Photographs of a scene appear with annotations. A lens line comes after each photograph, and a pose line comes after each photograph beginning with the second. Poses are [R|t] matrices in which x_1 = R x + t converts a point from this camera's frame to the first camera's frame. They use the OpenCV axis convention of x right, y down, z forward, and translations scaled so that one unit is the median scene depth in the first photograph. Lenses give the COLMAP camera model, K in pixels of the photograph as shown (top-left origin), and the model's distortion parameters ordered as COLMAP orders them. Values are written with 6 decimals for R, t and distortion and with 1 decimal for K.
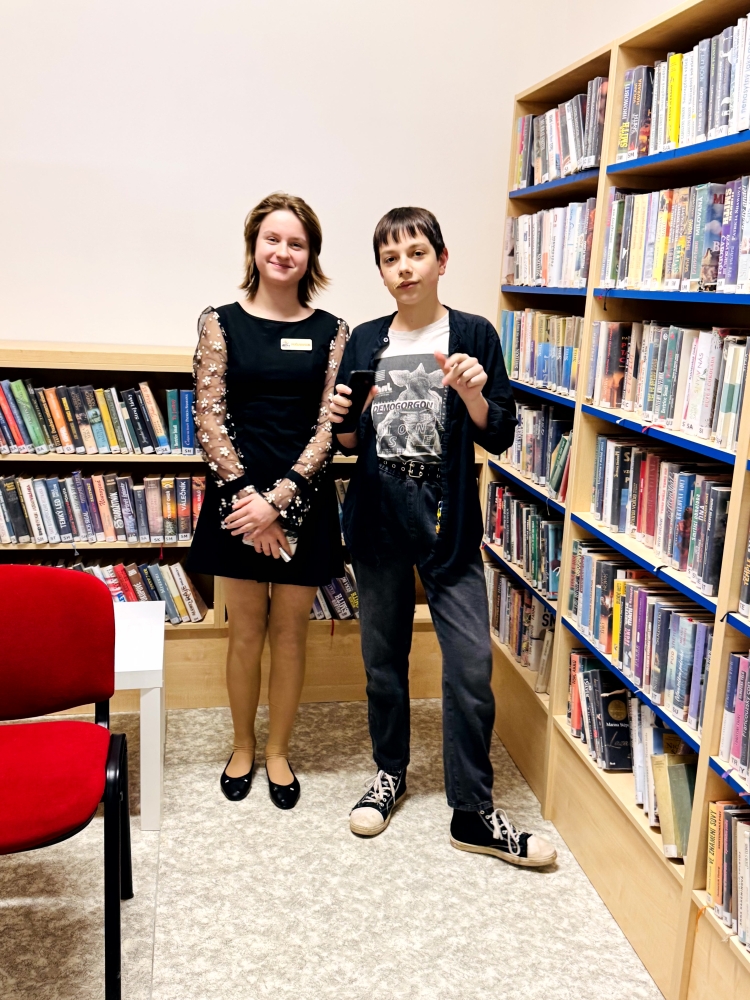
lens RADIAL K [[995.2, 0, 375.0], [0, 995.2, 500.0], [0, 0, 1]] dist [0.173810, -0.394022]
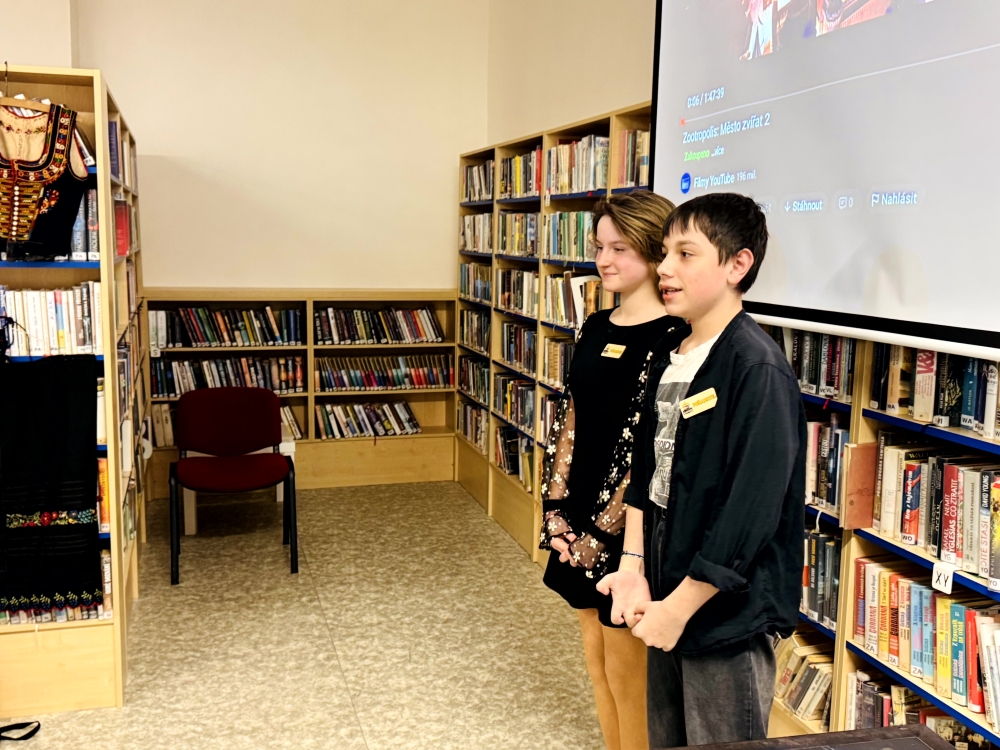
lens RADIAL K [[995.2, 0, 500.0], [0, 995.2, 375.0], [0, 0, 1]] dist [0.173810, -0.394022]
pose [[0.992883, -0.040830, 0.111877, -0.017372], [0.048625, 0.996509, -0.067858, 0.155890], [-0.108716, 0.072815, 0.991402, -0.881709]]
